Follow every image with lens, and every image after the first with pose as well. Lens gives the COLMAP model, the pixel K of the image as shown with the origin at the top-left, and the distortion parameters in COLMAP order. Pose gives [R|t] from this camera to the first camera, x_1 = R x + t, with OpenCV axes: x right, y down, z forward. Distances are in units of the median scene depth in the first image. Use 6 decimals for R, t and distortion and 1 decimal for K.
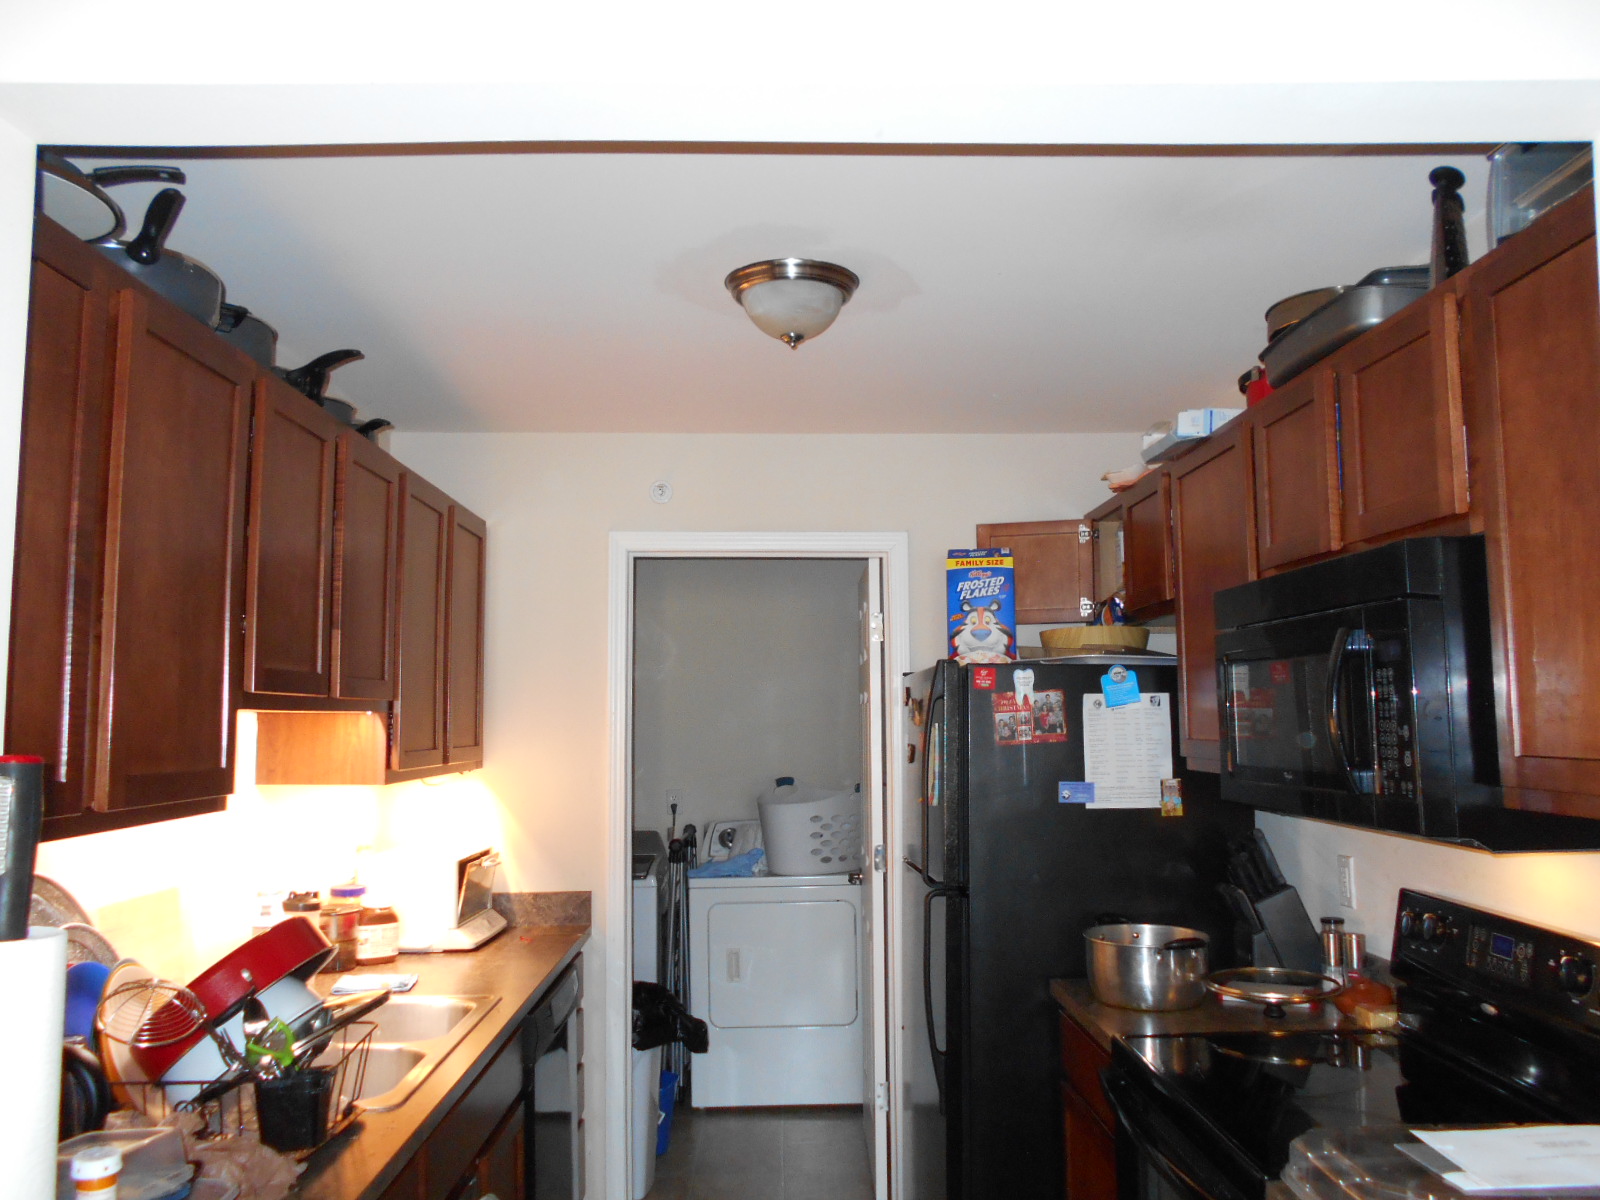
lens RADIAL K [[1242.9, 0, 799.6], [0, 1242.9, 599.9], [0, 0, 1]] dist [-0.040859, 0.021044]
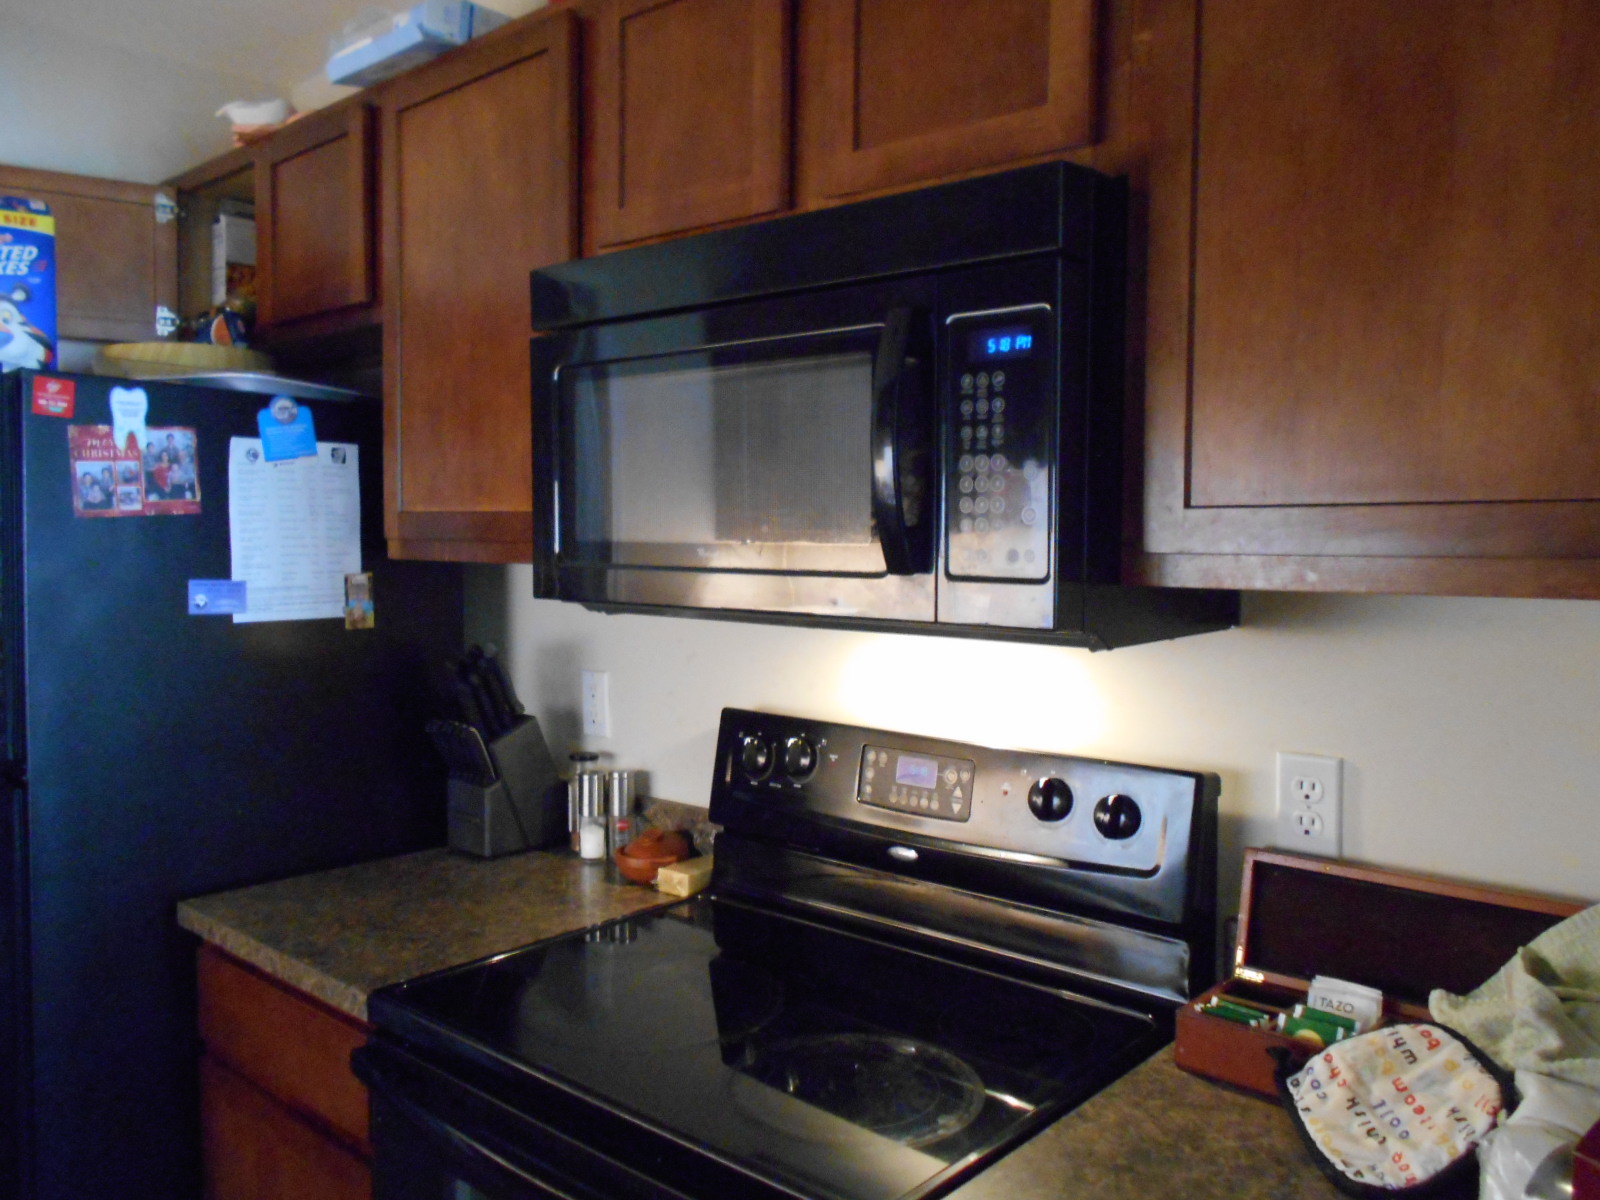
lens RADIAL K [[1242.9, 0, 798.4], [0, 1242.9, 590.9], [0, 0, 1]] dist [-0.040859, 0.021044]
pose [[0.672879, -0.024174, 0.739357, -0.034331], [-0.079344, 0.991342, 0.104622, 0.065285], [-0.735485, -0.129062, 0.665136, 0.380243]]
